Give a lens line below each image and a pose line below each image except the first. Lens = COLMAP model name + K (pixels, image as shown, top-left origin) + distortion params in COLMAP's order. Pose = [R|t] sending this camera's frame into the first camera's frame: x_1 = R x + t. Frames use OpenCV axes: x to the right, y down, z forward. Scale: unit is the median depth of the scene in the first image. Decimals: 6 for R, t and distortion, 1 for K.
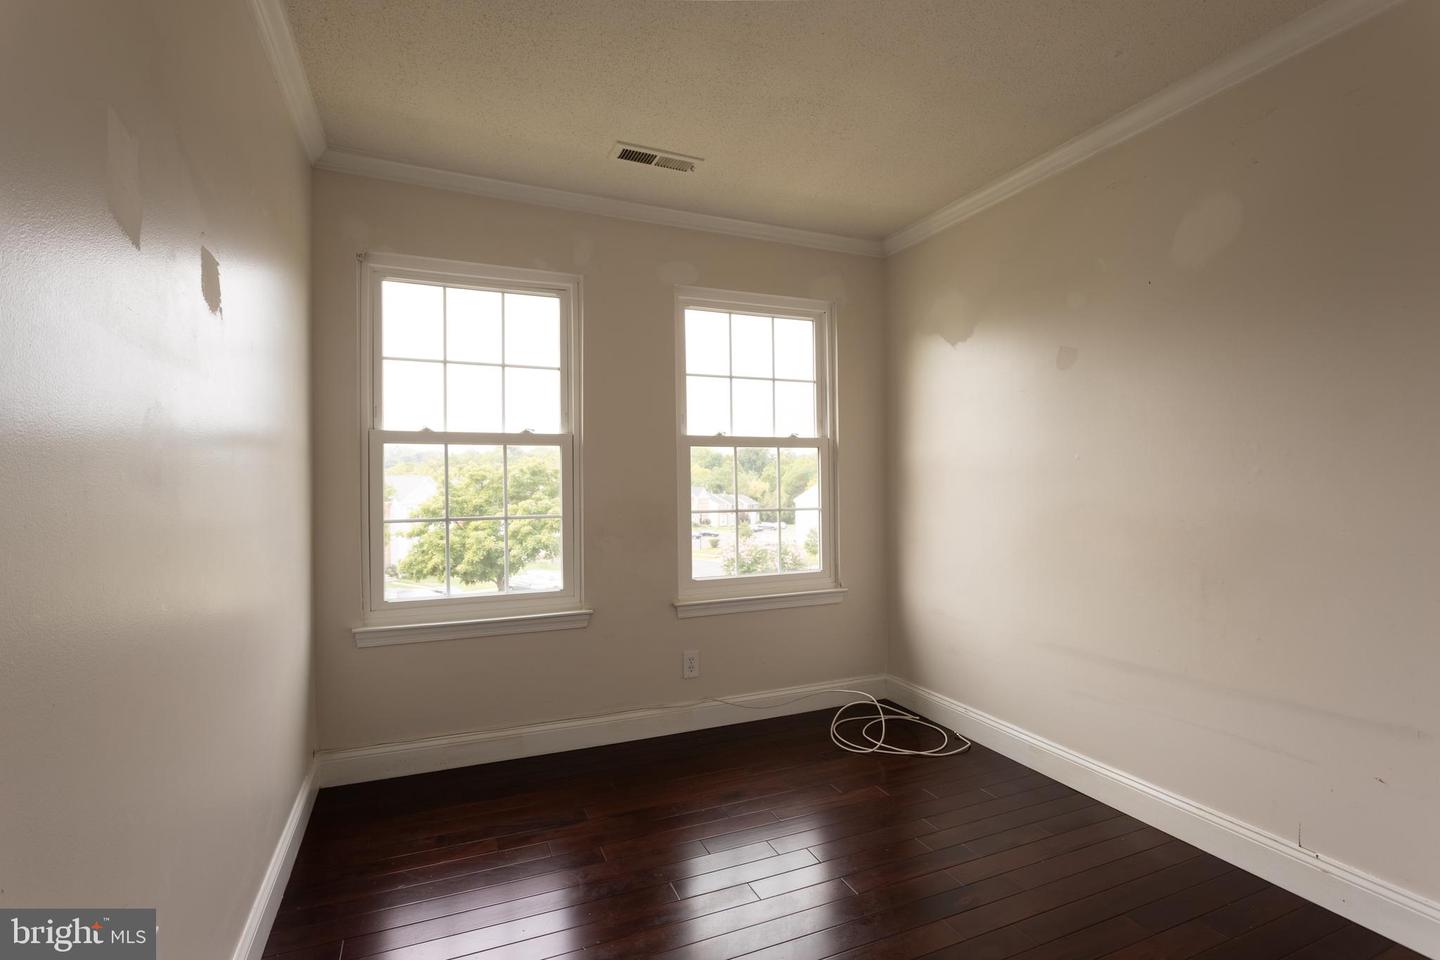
lens RADIAL K [[712.8, 0, 713.3], [0, 712.8, 479.0], [0, 0, 1]] dist [0.001775, 0.000779]
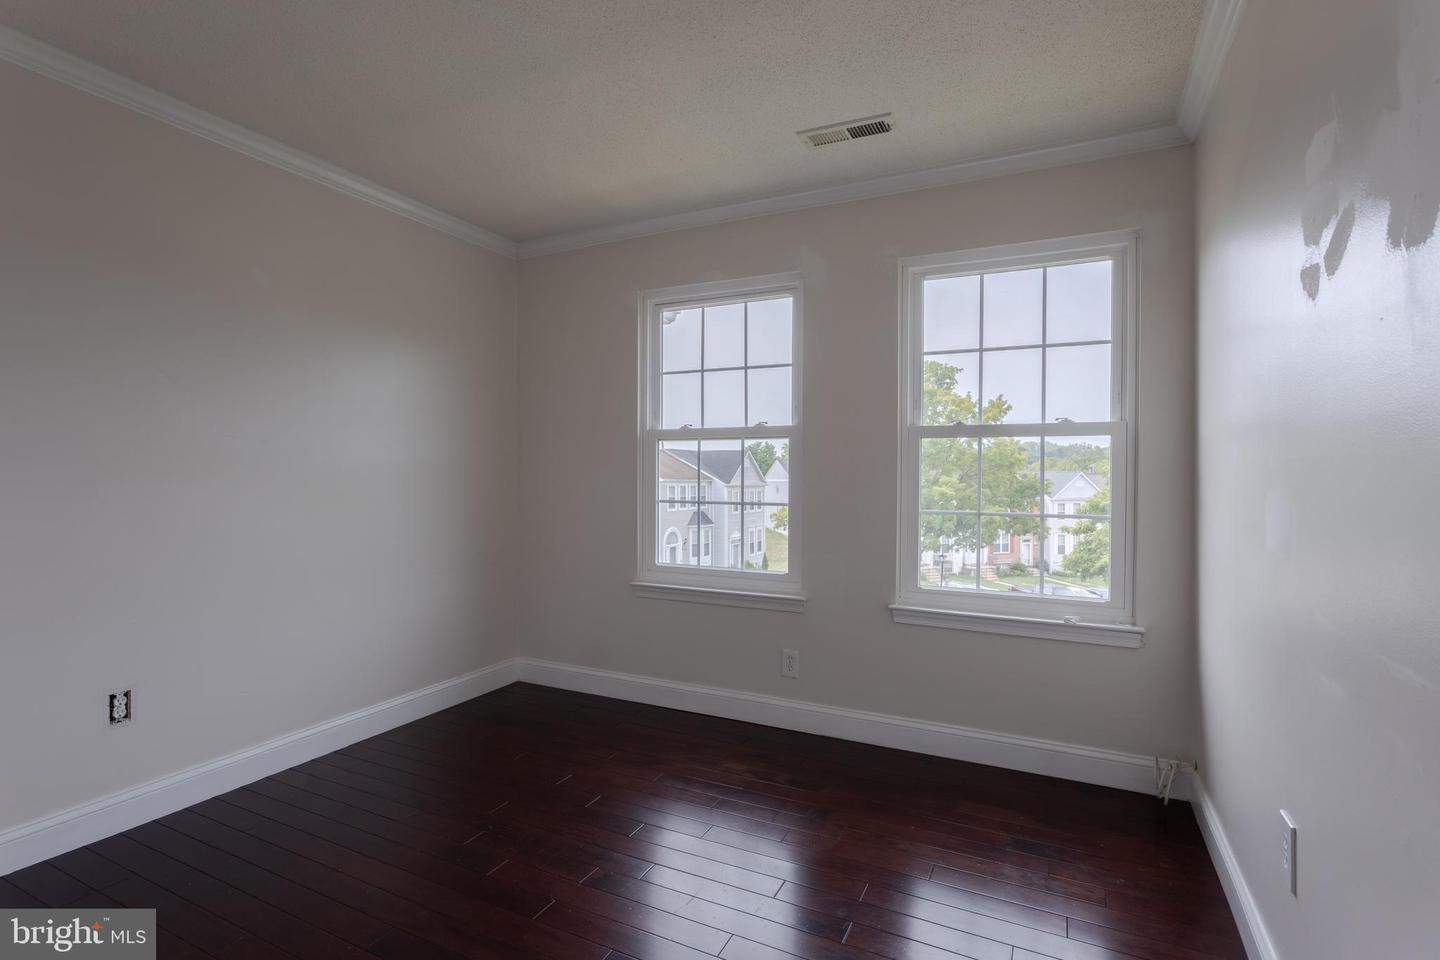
lens RADIAL K [[712.8, 0, 705.6], [0, 712.8, 480.9], [0, 0, 1]] dist [0.001775, 0.000779]
pose [[0.635217, 0.018023, -0.772123, 0.548481], [-0.009149, 0.999833, 0.015812, -0.001605], [0.772279, -0.002979, 0.635276, 0.253393]]
